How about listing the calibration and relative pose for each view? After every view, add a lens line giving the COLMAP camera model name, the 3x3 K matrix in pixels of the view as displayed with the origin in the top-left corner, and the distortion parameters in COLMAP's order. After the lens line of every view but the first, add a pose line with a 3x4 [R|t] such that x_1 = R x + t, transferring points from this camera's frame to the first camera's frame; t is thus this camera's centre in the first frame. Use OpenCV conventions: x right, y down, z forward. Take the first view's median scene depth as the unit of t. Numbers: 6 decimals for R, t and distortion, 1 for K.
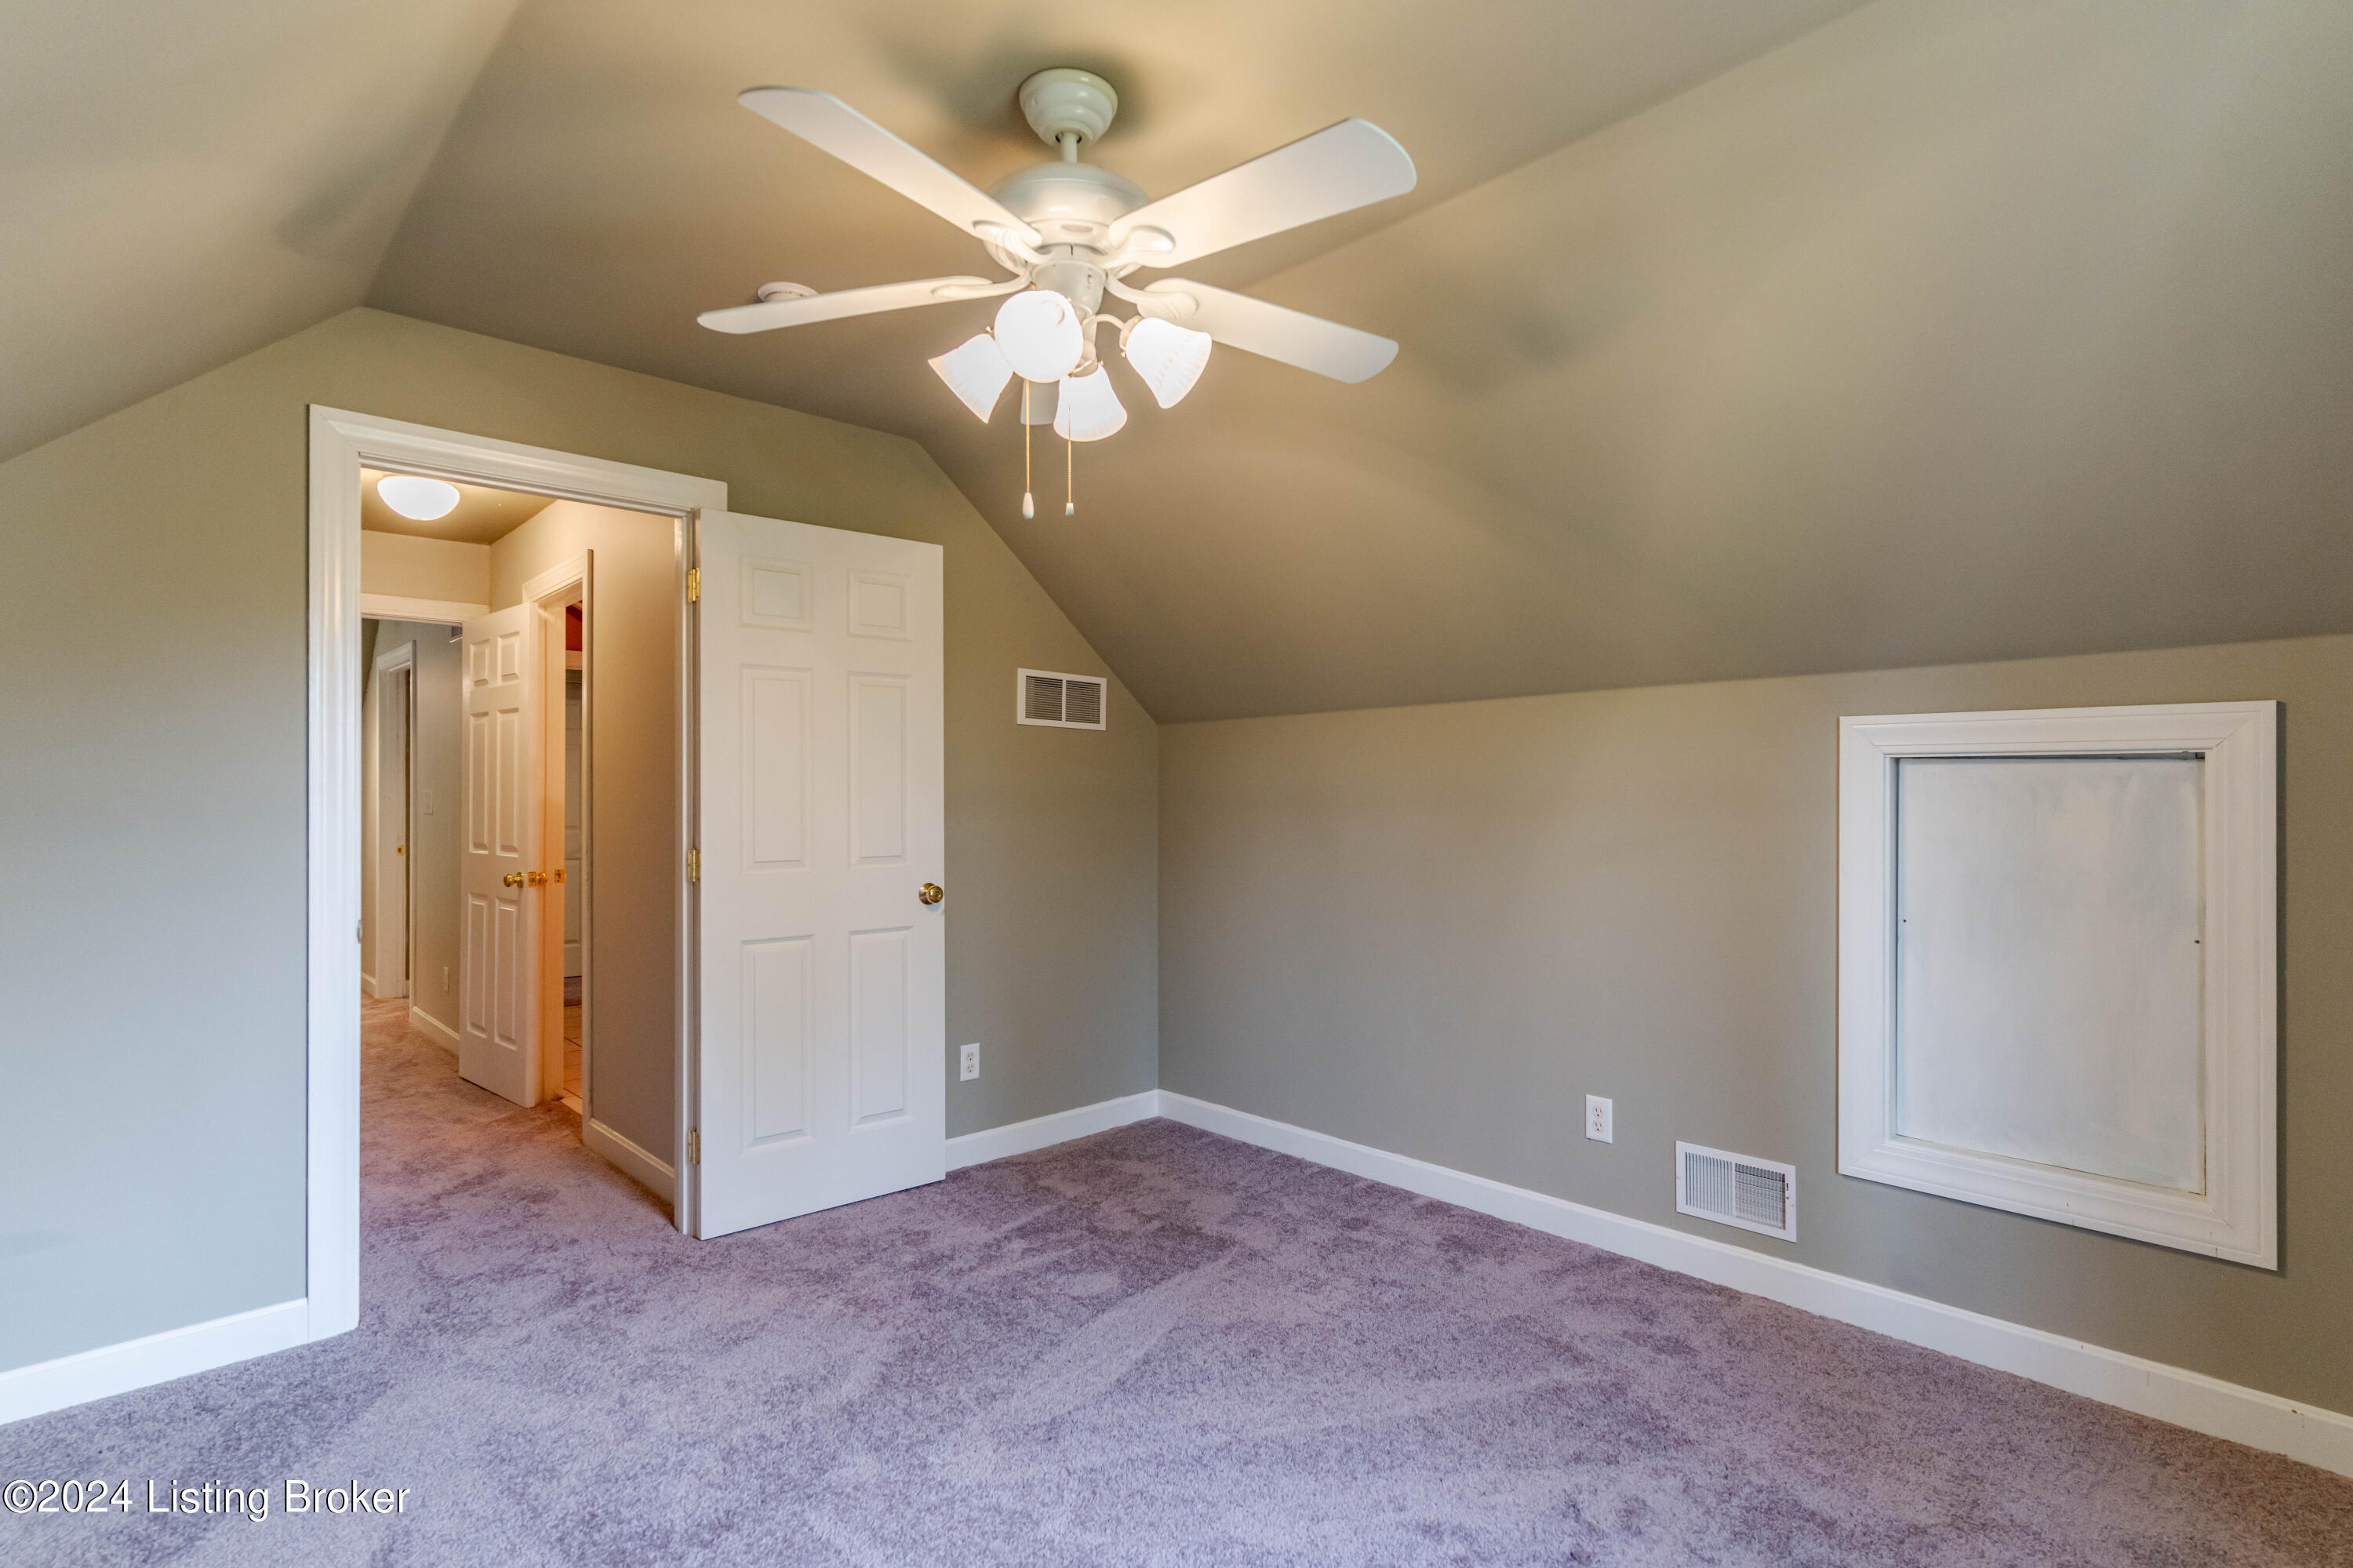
lens RADIAL K [[1141.7, 0, 1181.3], [0, 1141.7, 790.5], [0, 0, 1]] dist [0.006603, 0.000802]
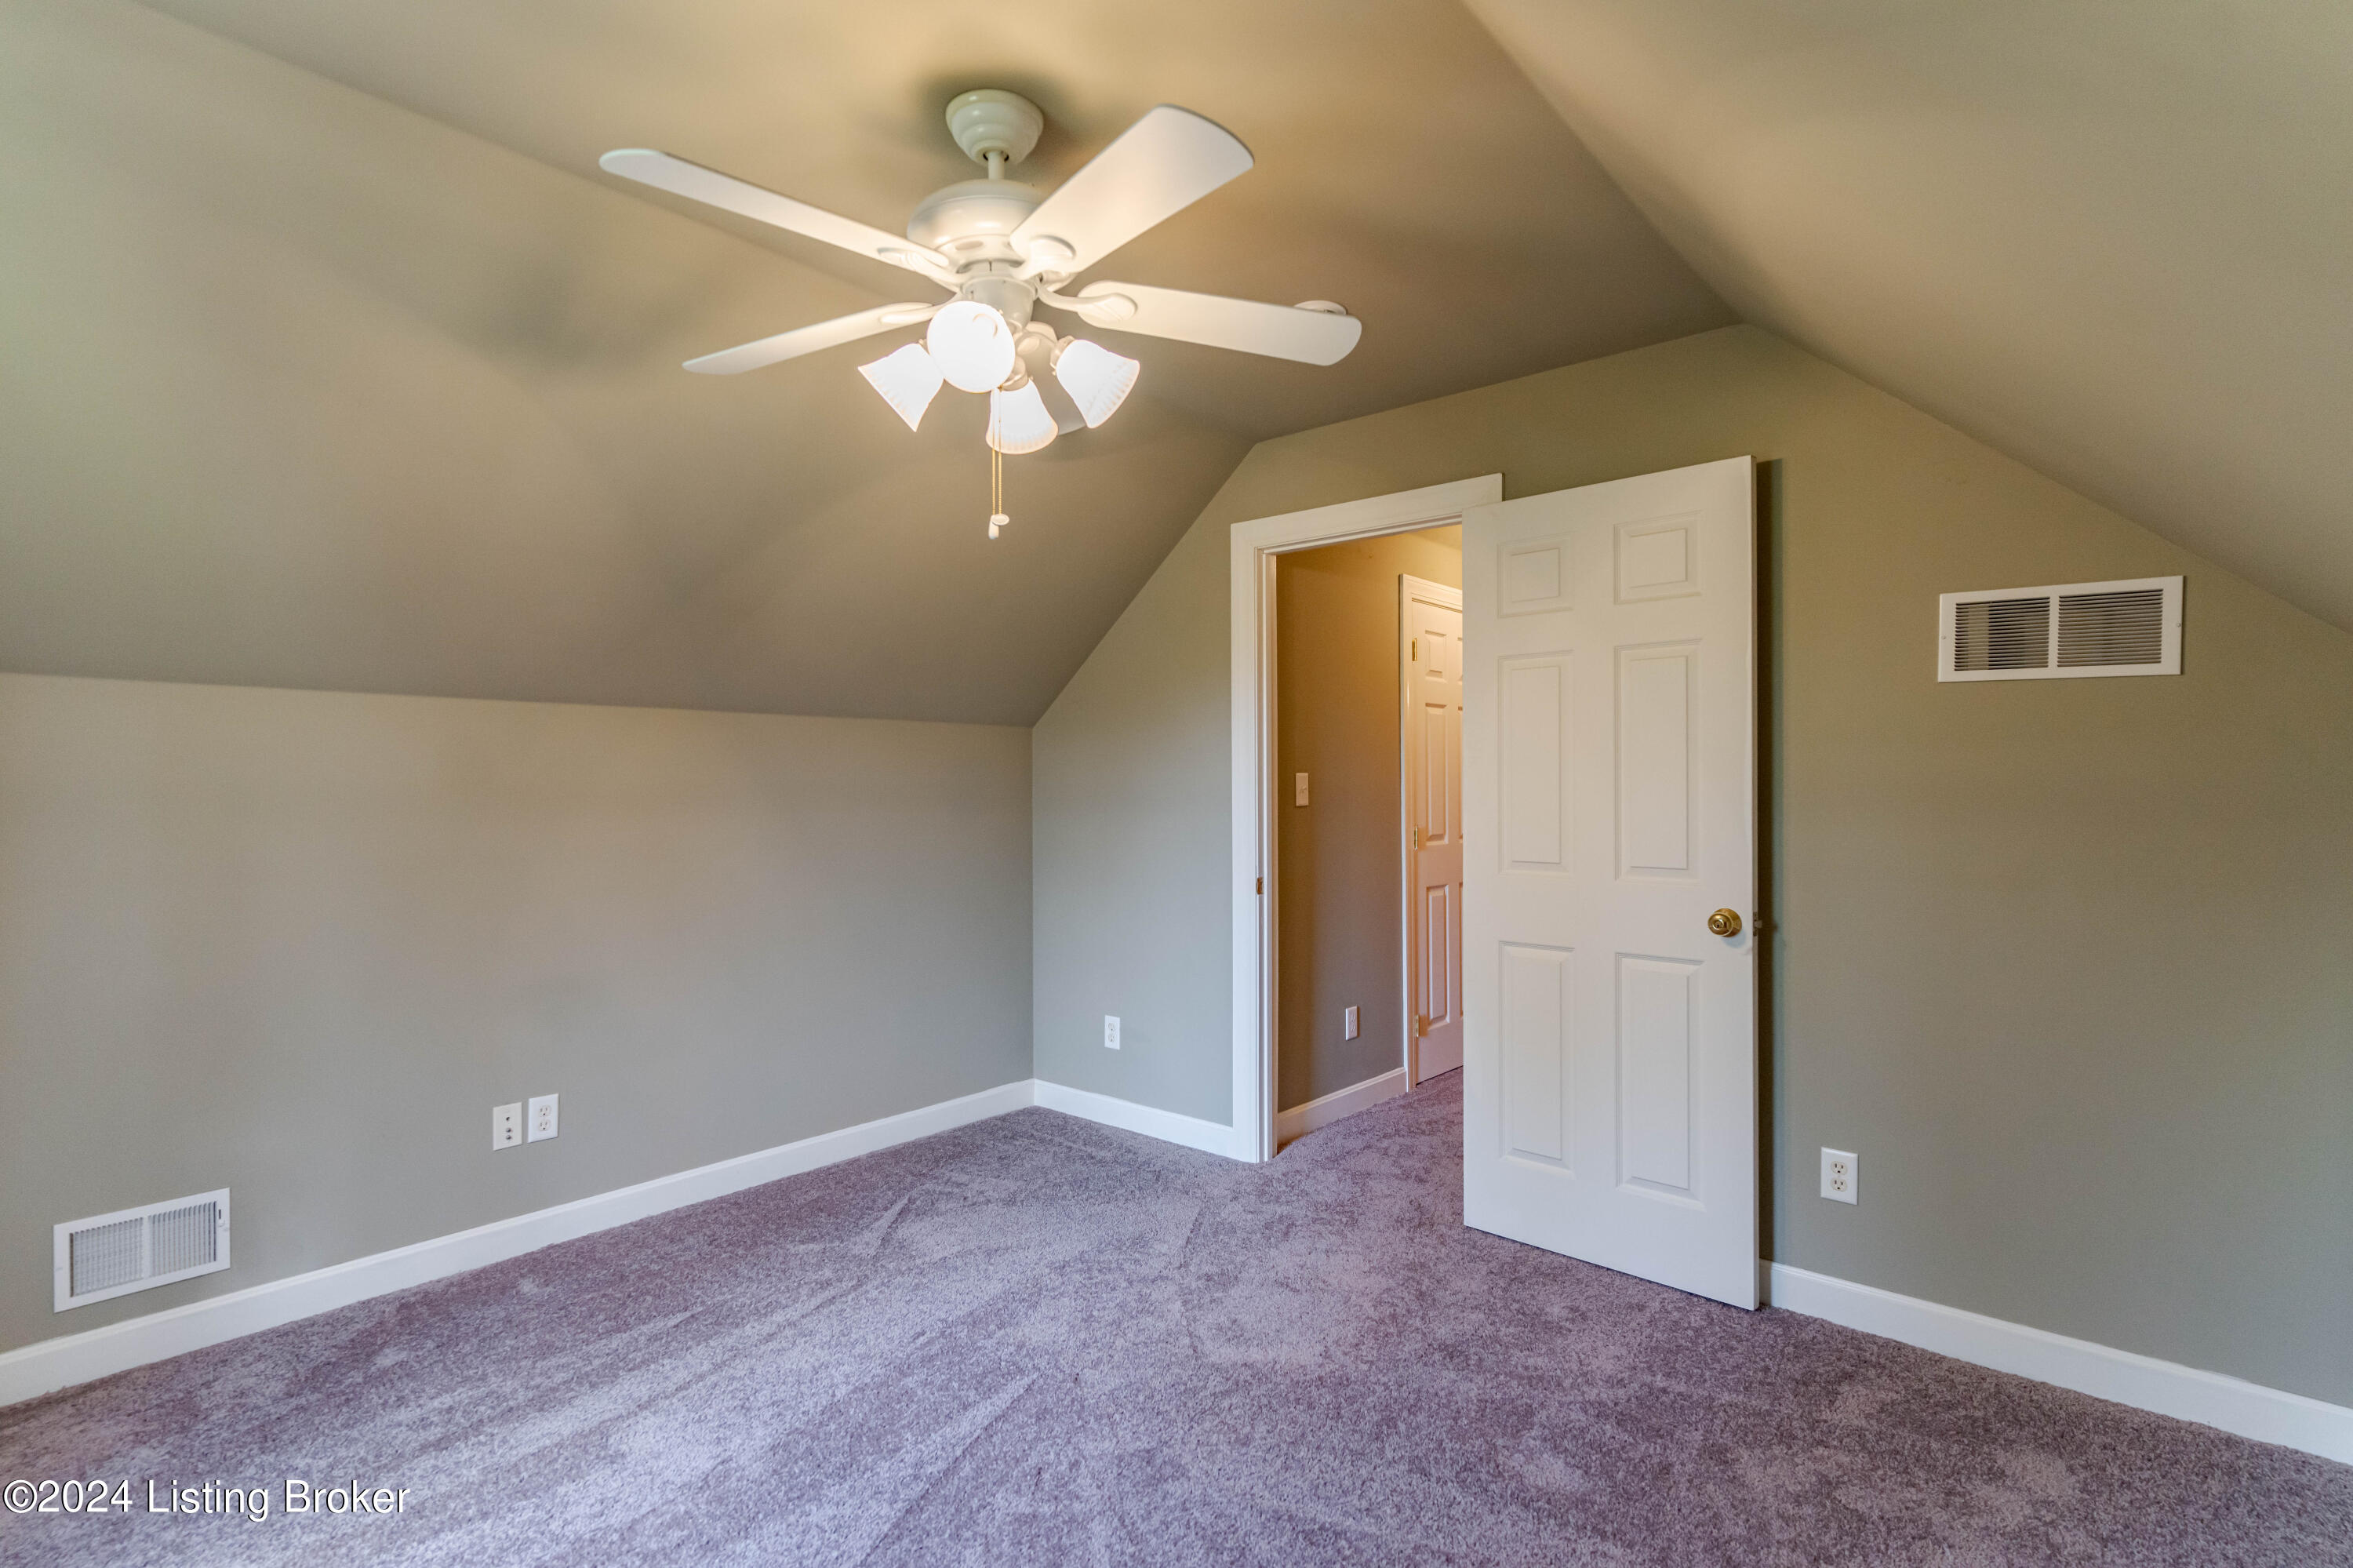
lens RADIAL K [[1141.7, 0, 1182.1], [0, 1141.7, 784.4], [0, 0, 1]] dist [0.006603, 0.000802]
pose [[0.096753, 0.006037, -0.995290, 0.499925], [0.006636, 0.999955, 0.006710, -0.008926], [0.995286, -0.007254, 0.096709, 0.567587]]
